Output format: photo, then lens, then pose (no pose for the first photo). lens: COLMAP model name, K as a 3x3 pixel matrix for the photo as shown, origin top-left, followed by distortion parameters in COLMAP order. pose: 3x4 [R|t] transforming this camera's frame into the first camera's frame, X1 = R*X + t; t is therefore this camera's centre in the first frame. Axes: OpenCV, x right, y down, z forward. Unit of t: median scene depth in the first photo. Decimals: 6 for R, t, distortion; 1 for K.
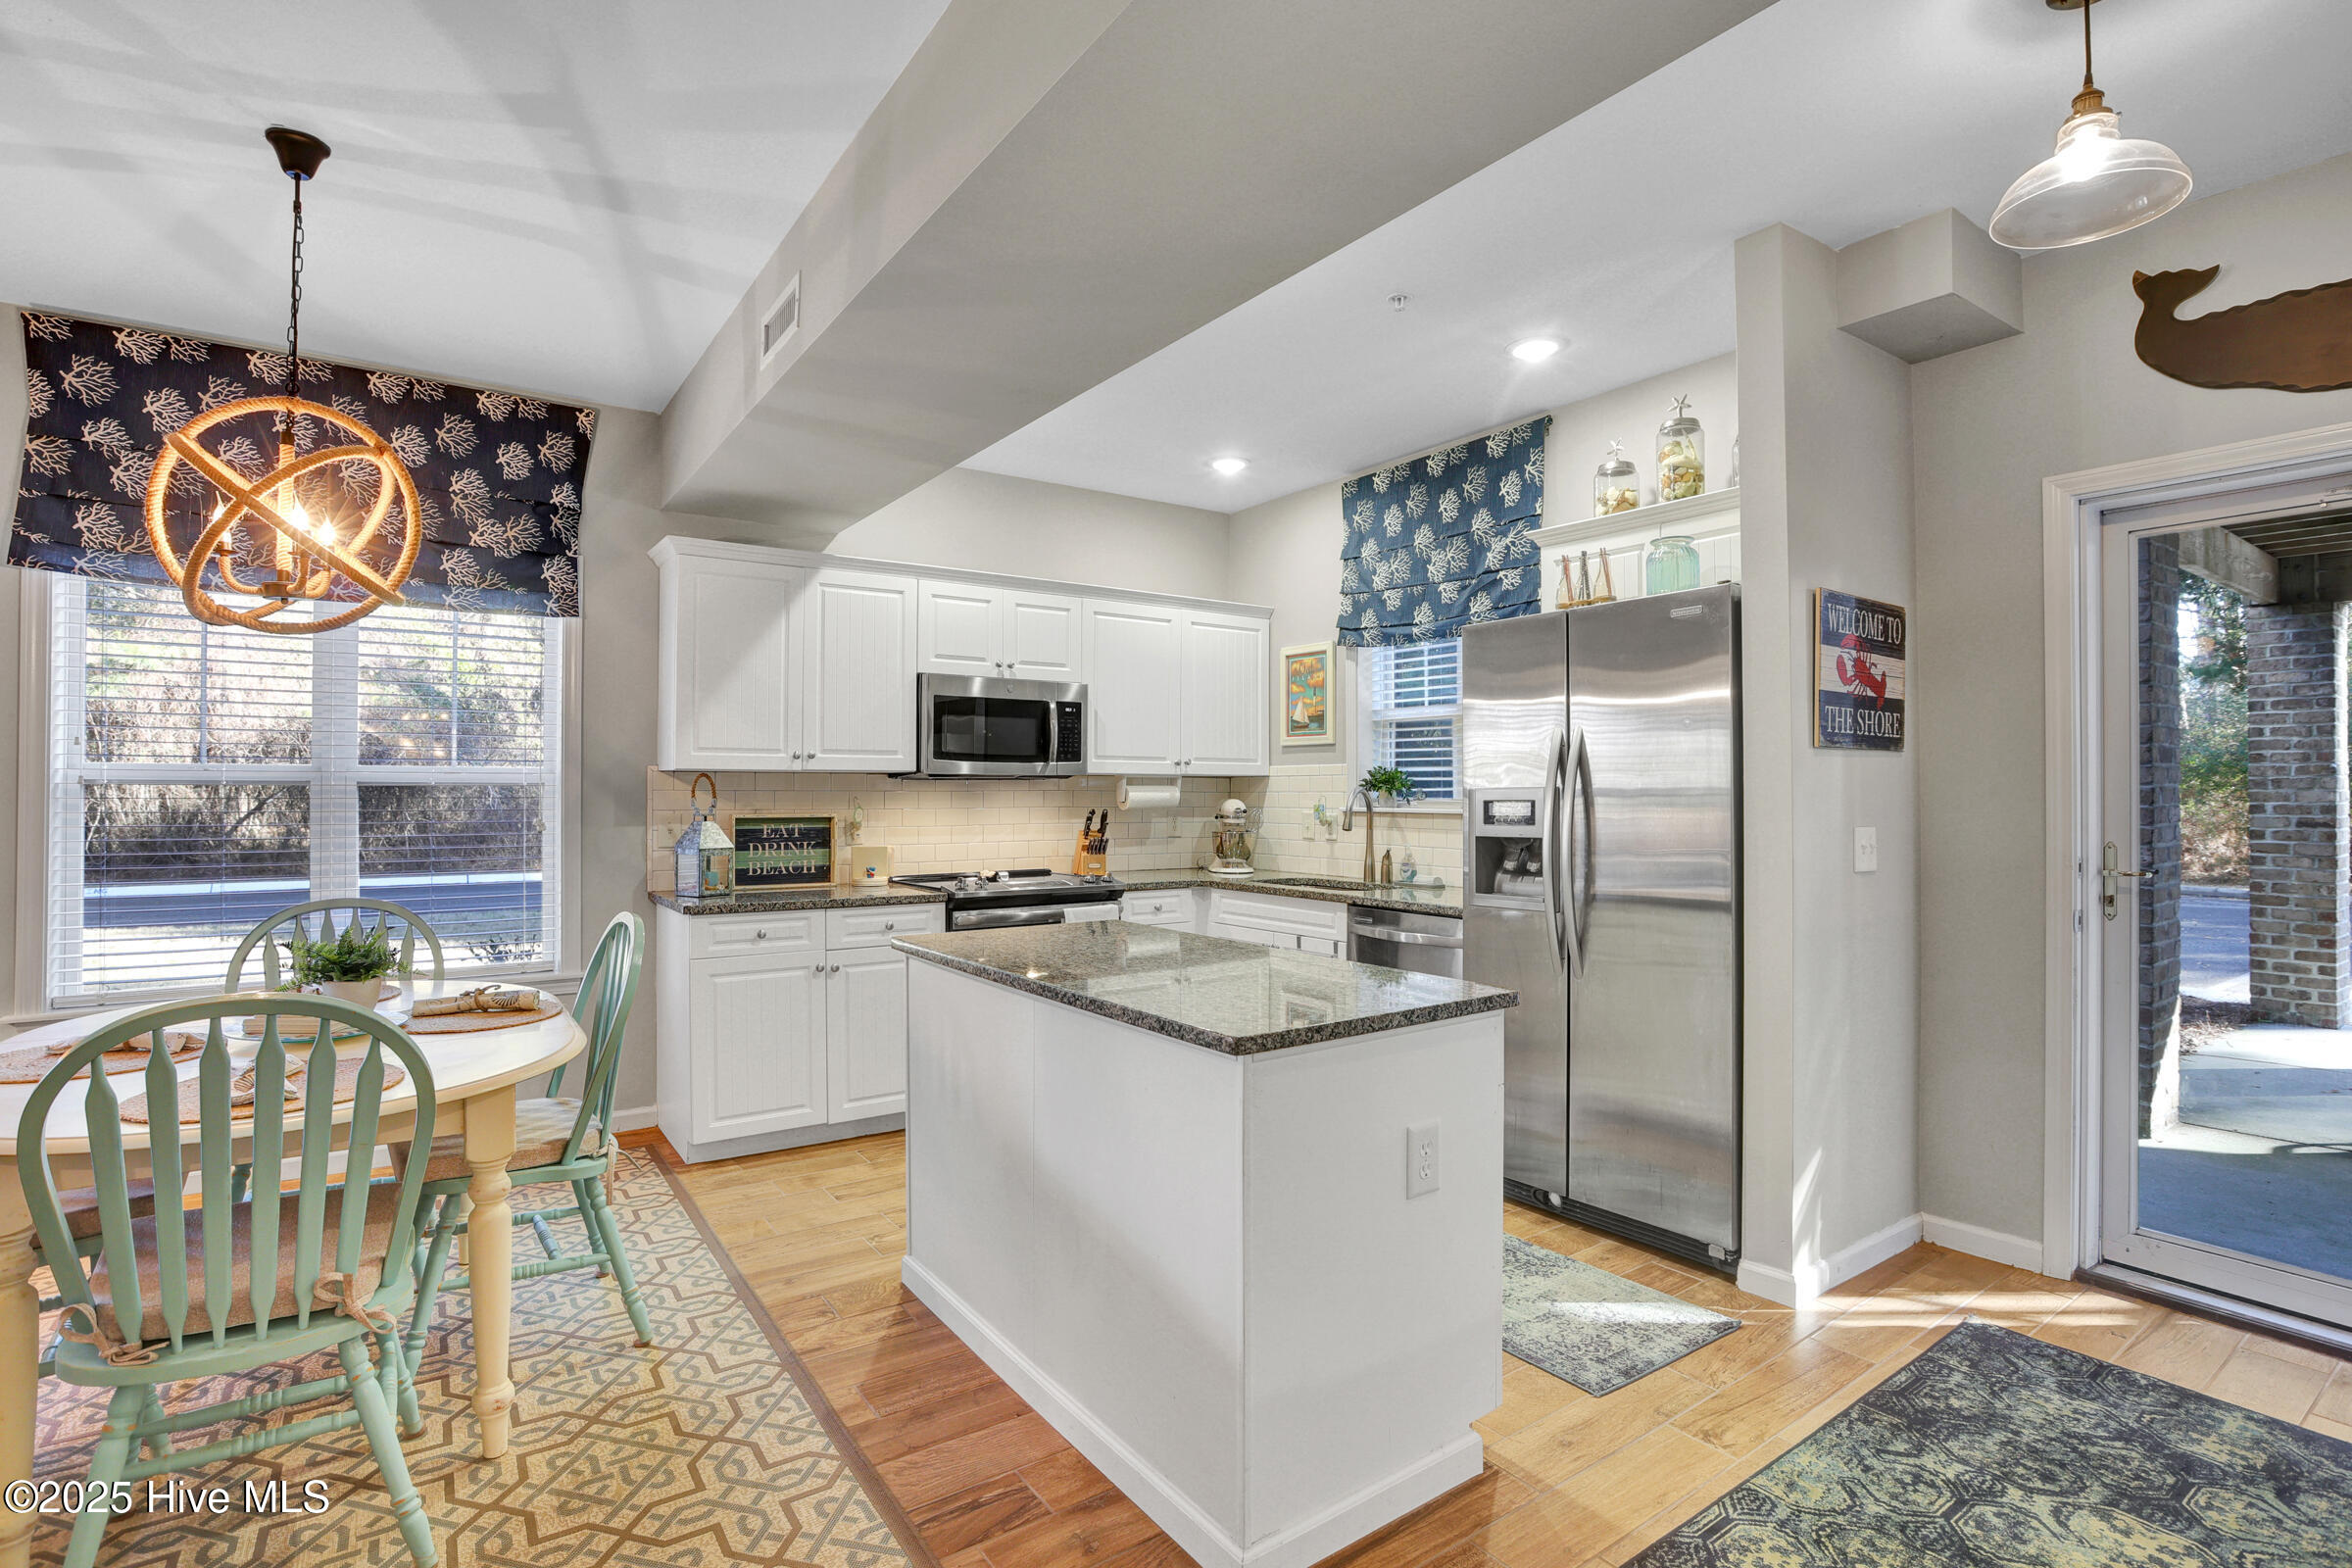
lens RADIAL K [[1128.4, 0, 1176.0], [0, 1128.4, 784.0], [0, 0, 1]] dist [-0.057965, 0.025033]
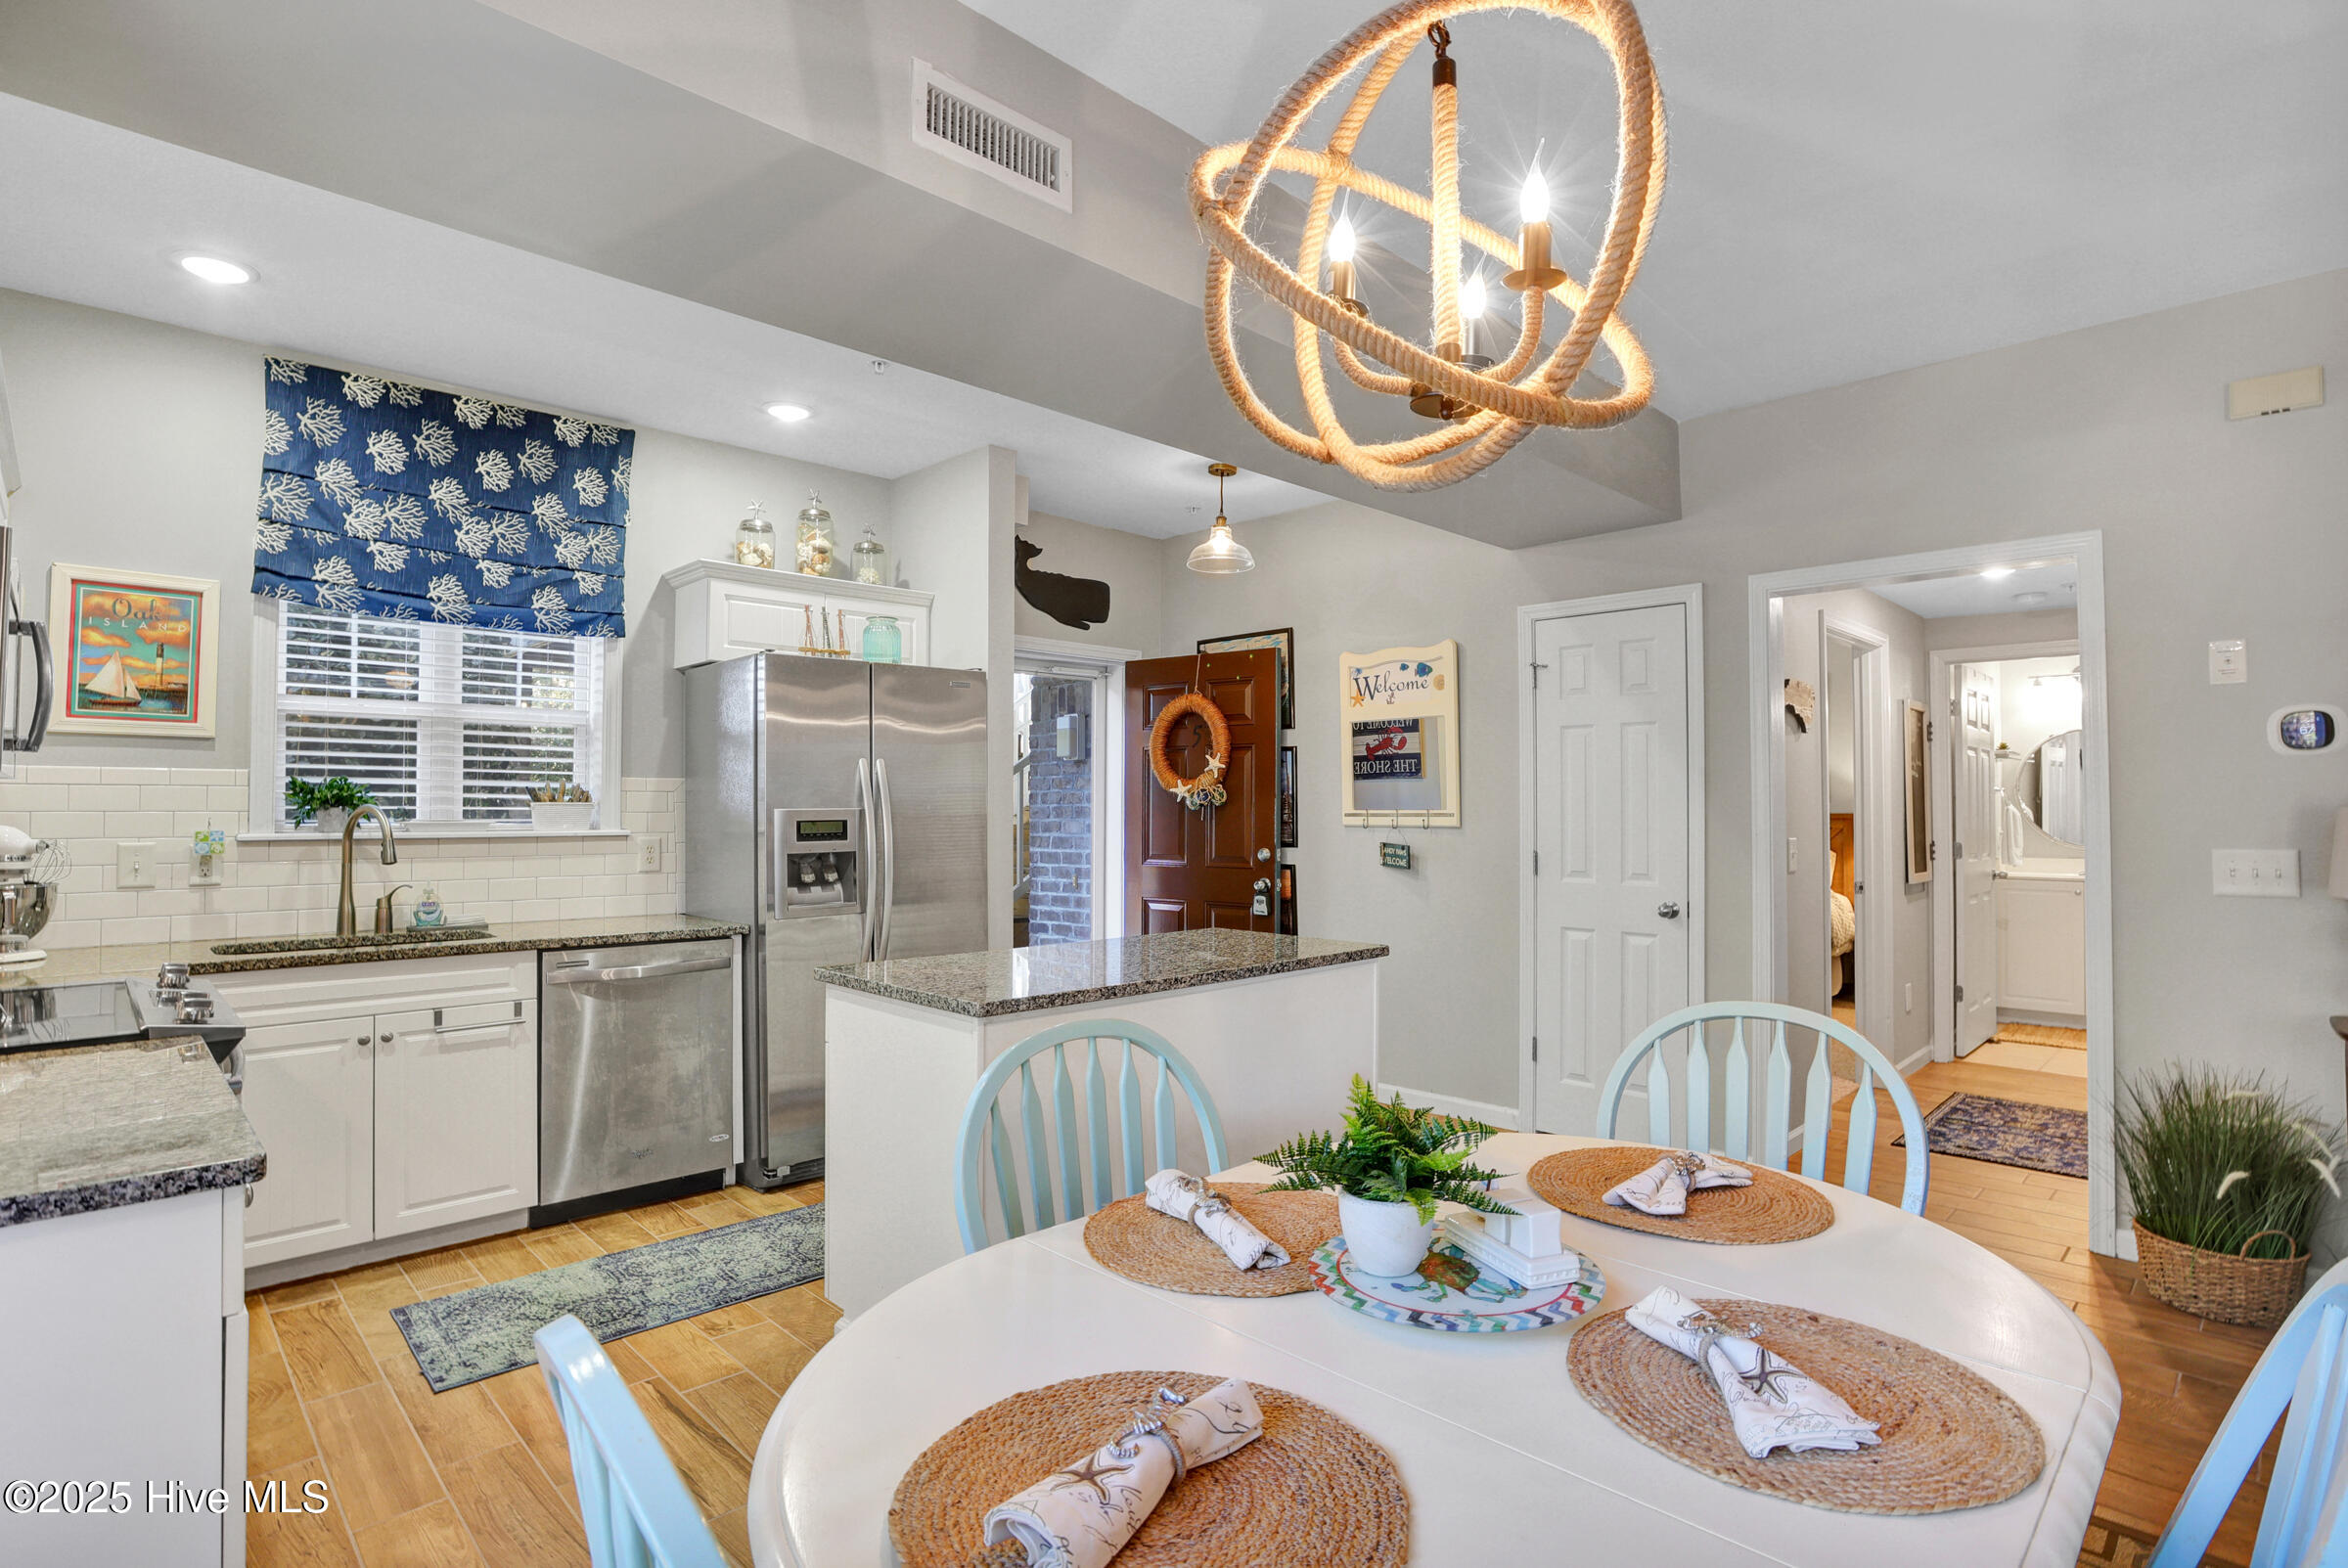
lens RADIAL K [[1161.7, 0, 1174.1], [0, 1161.7, 779.6], [0, 0, 1]] dist [-0.065539, 0.033436]
pose [[-0.165094, 0.022831, 0.986013, -0.677498], [-0.007474, 0.999674, -0.024399, 0.000433], [-0.986249, -0.011398, -0.164870, 0.635435]]
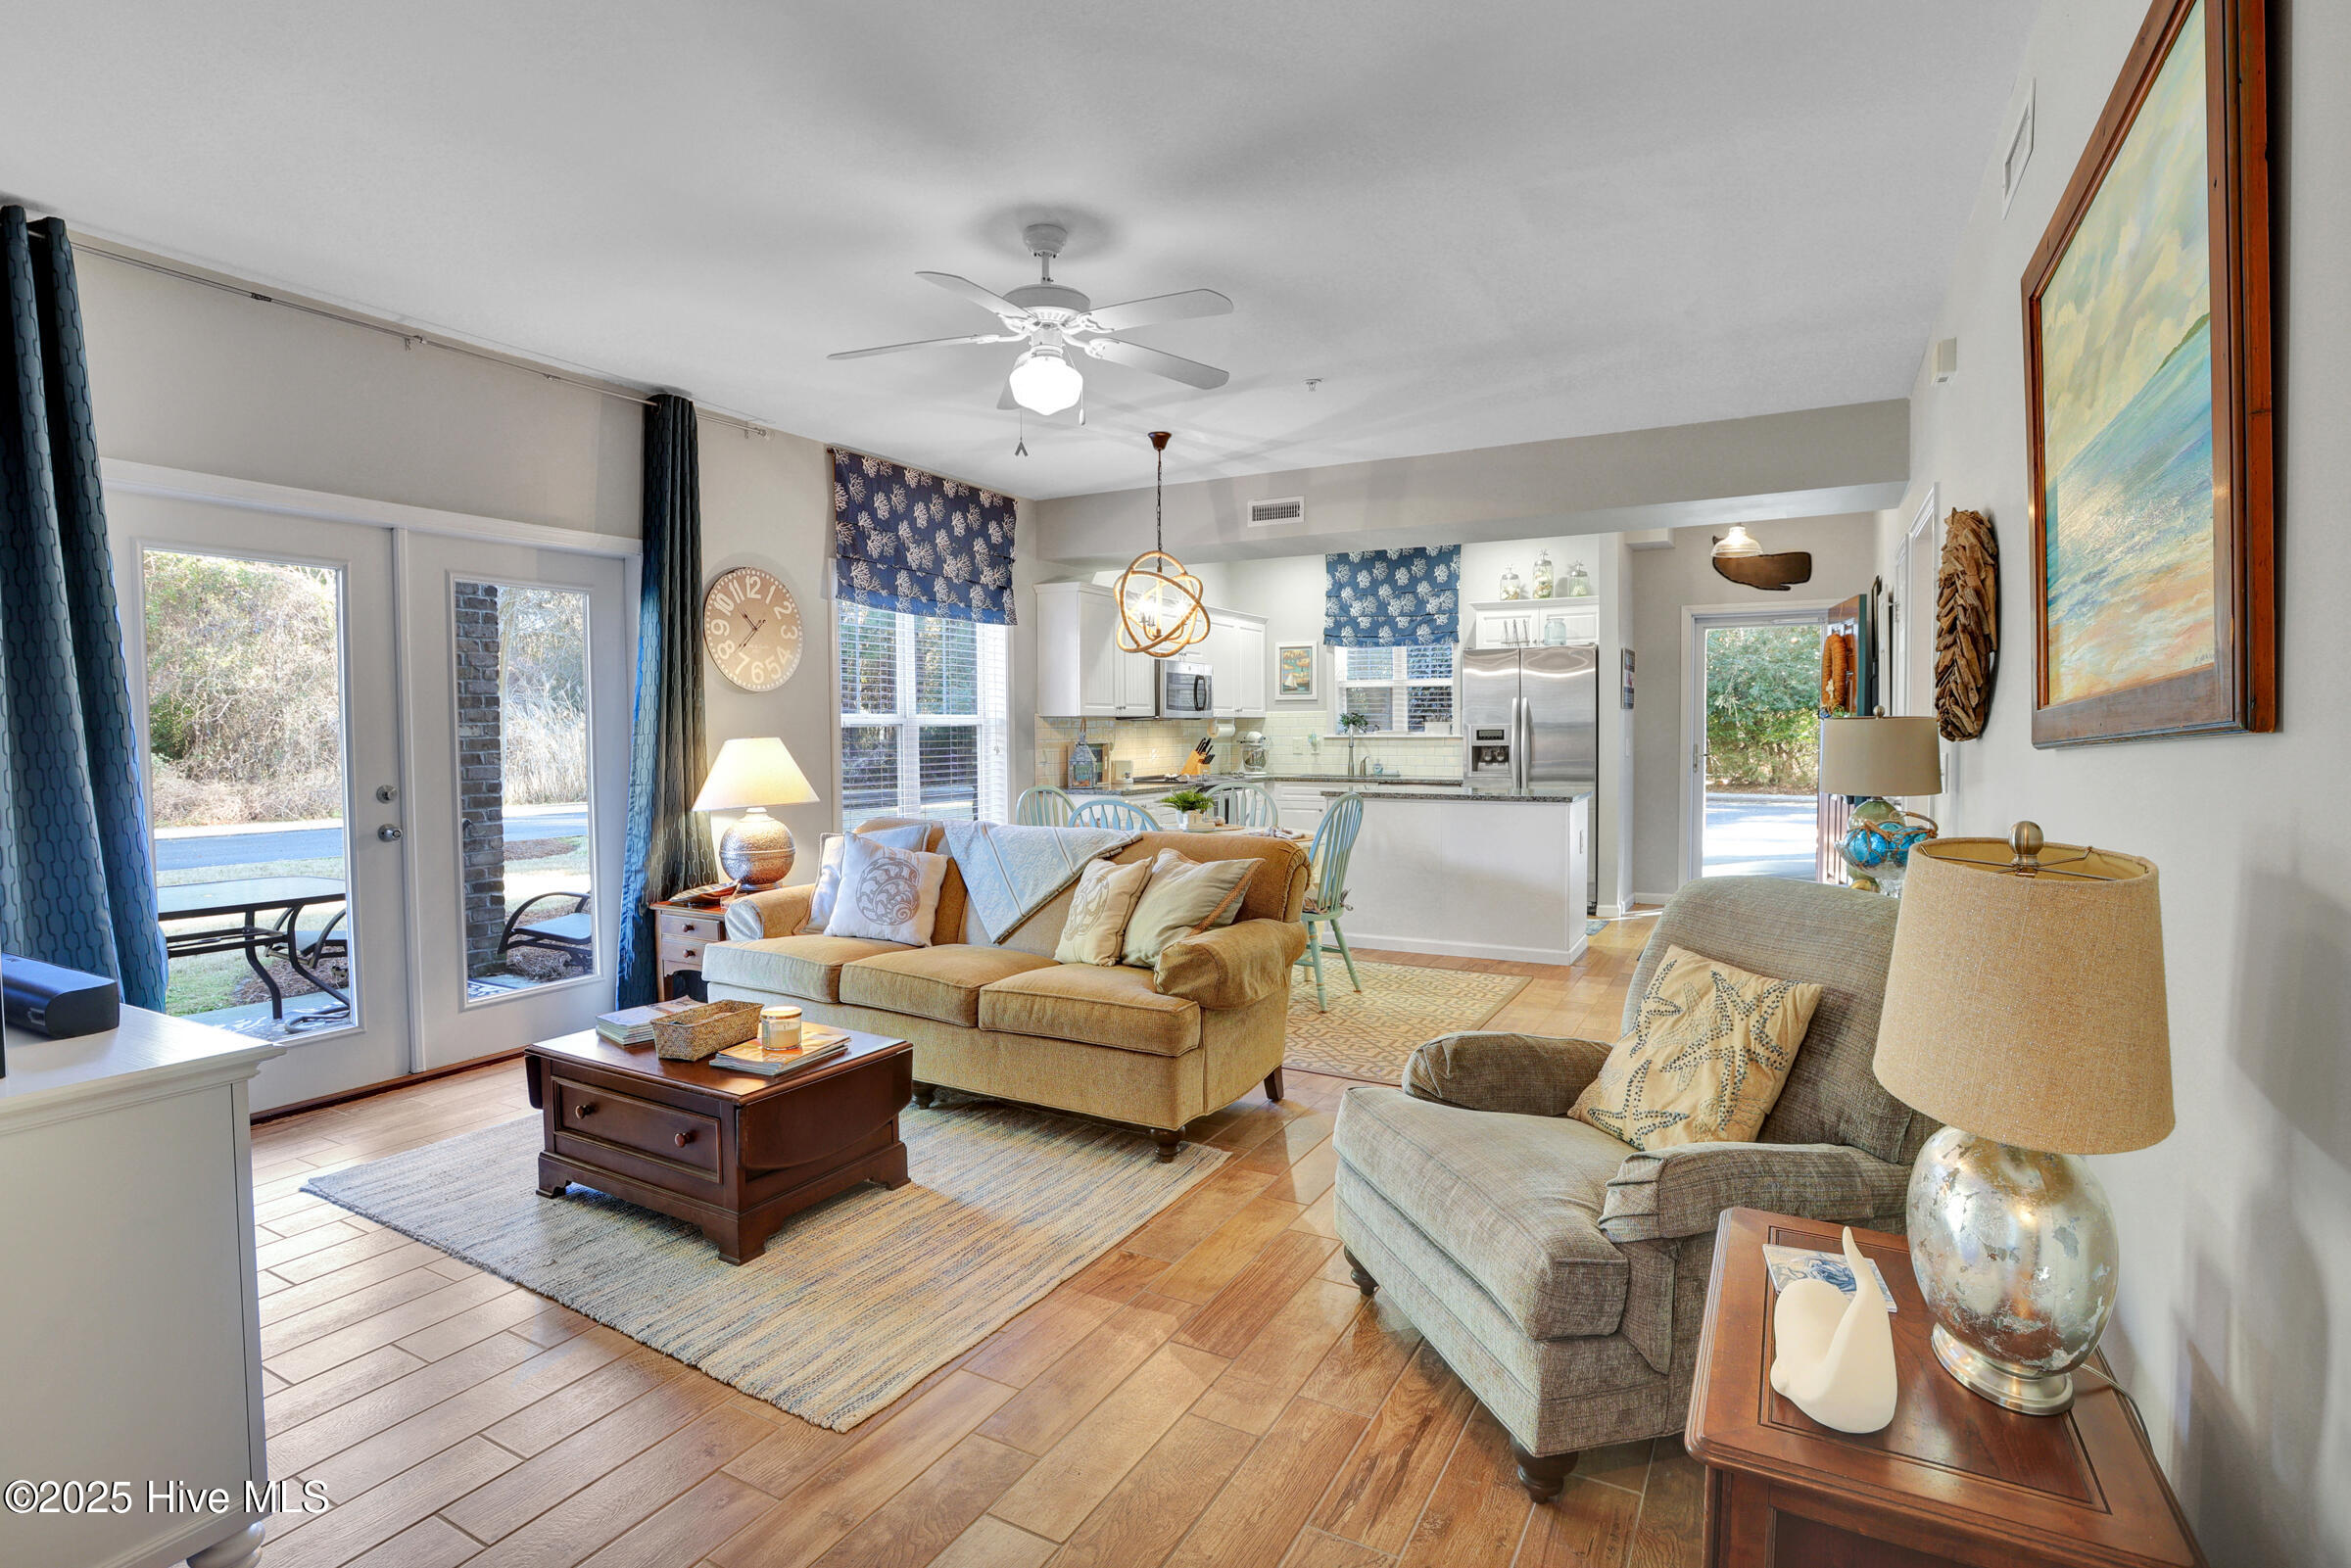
lens RADIAL K [[1163.2, 0, 1175.6], [0, 1163.2, 779.5], [0, 0, 1]] dist [-0.065539, 0.033436]
pose [[0.899406, -0.026107, 0.436335, -0.976111], [0.004646, 0.998729, 0.050180, -0.003220], [-0.437090, -0.043105, 0.898384, -0.621375]]
